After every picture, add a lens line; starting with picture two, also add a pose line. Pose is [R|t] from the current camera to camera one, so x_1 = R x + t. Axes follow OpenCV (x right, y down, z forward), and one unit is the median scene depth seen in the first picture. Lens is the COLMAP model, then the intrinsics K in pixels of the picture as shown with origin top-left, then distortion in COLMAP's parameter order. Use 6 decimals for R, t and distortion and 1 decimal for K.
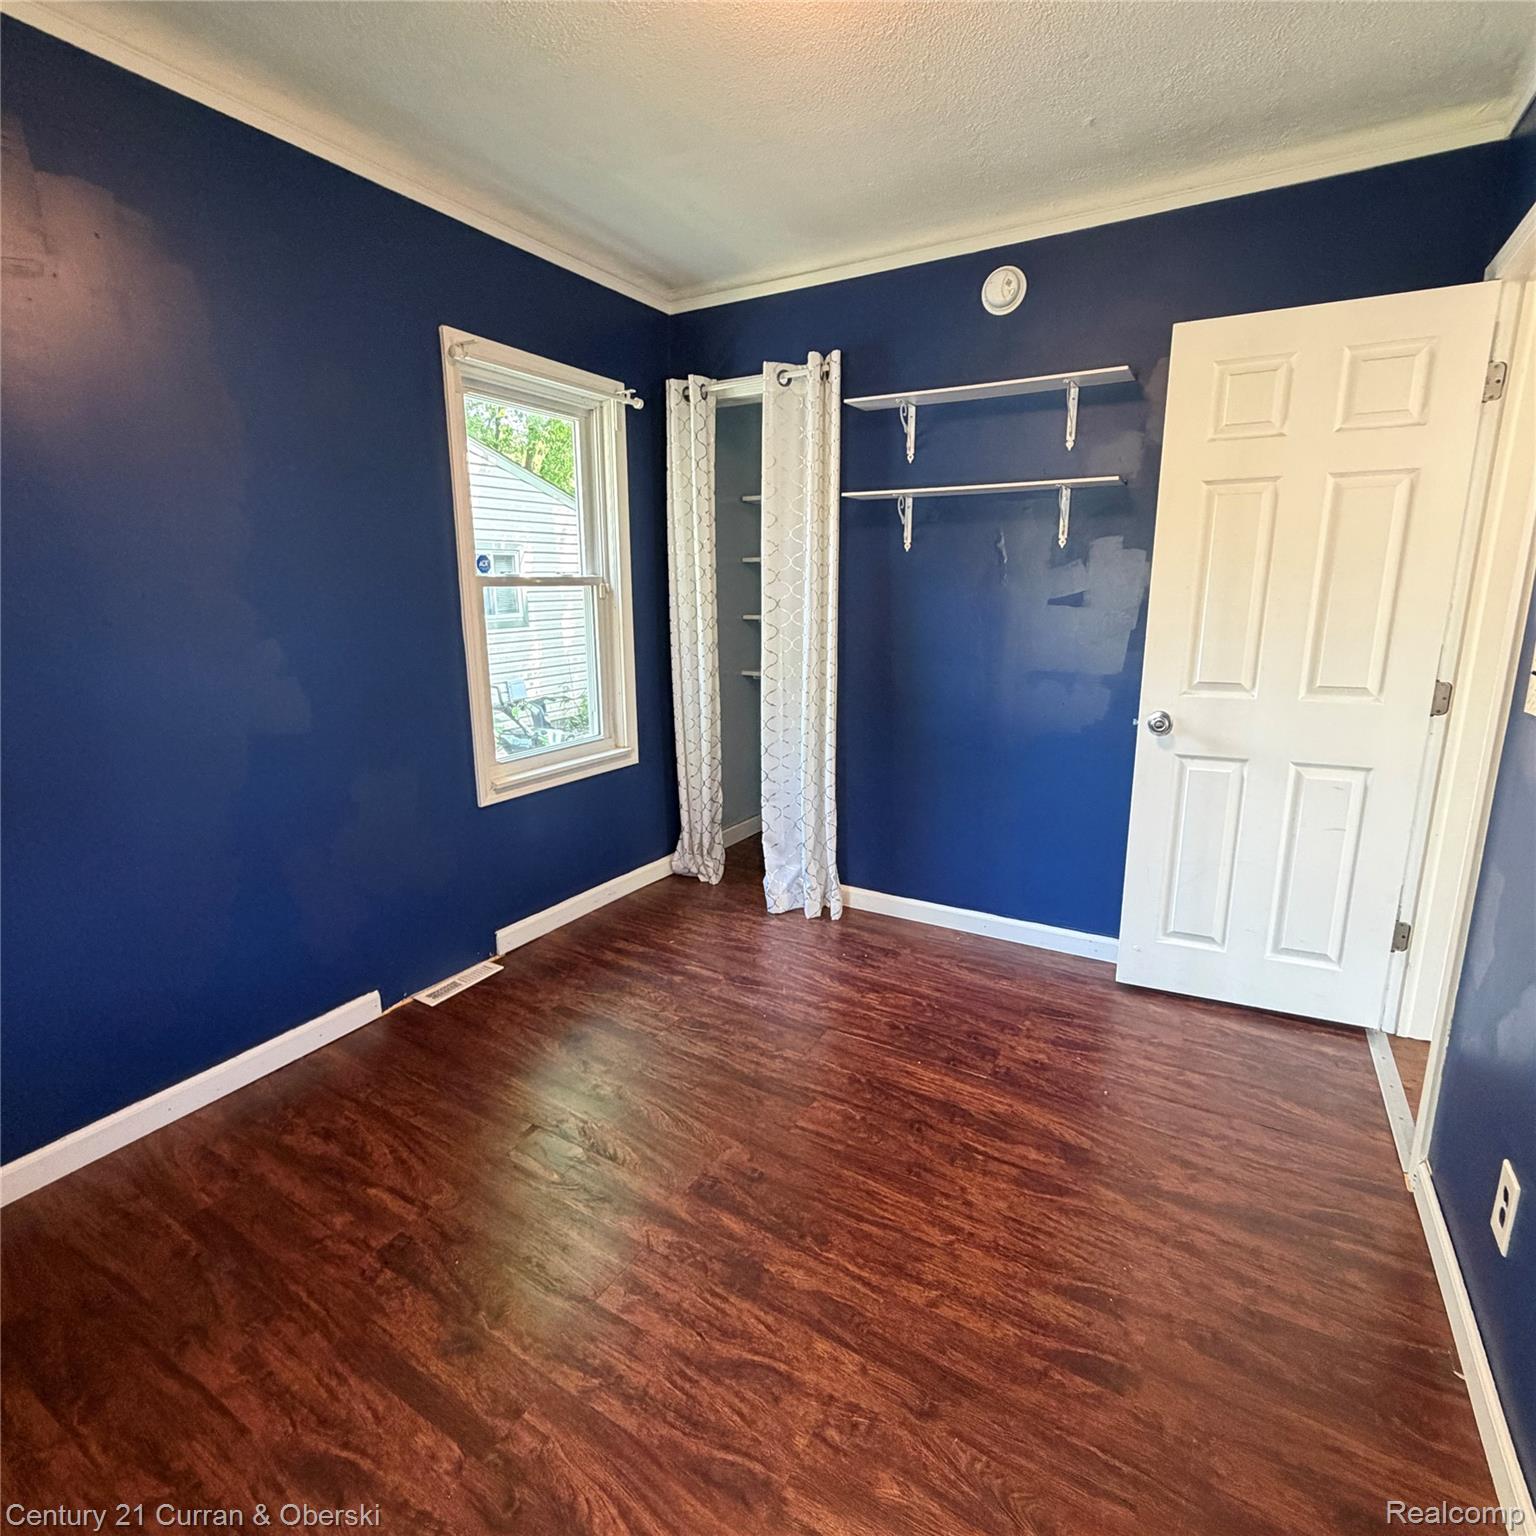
lens RADIAL K [[817.4, 0, 761.6], [0, 817.4, 770.6], [0, 0, 1]] dist [-0.001742, 0.001089]
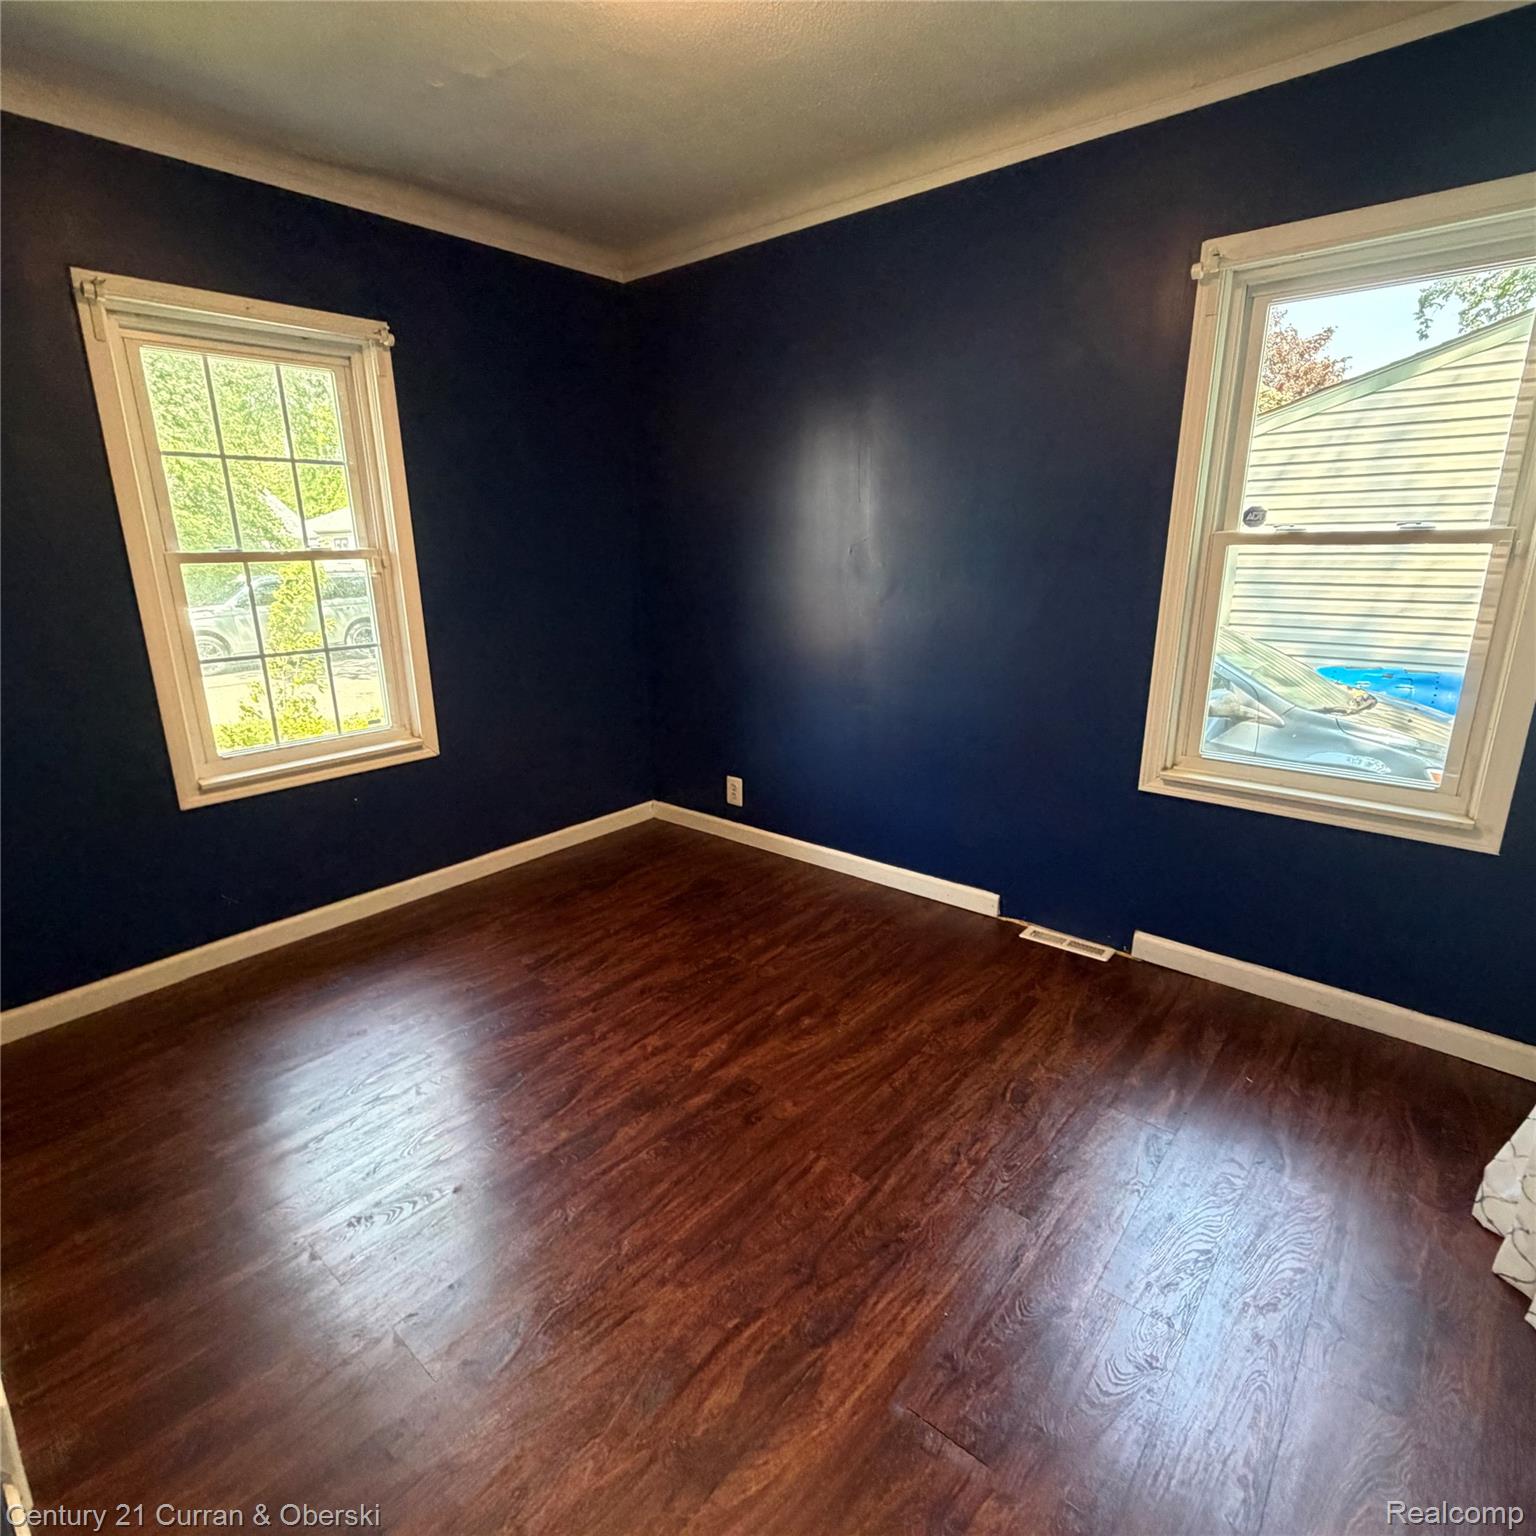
lens RADIAL K [[817.4, 0, 768.5], [0, 817.4, 766.6], [0, 0, 1]] dist [-0.001742, 0.001089]
pose [[-0.165747, 0.265492, -0.949759, 0.743389], [-0.211576, 0.931081, 0.297194, -0.207342], [0.963205, 0.250205, -0.098152, 0.867178]]
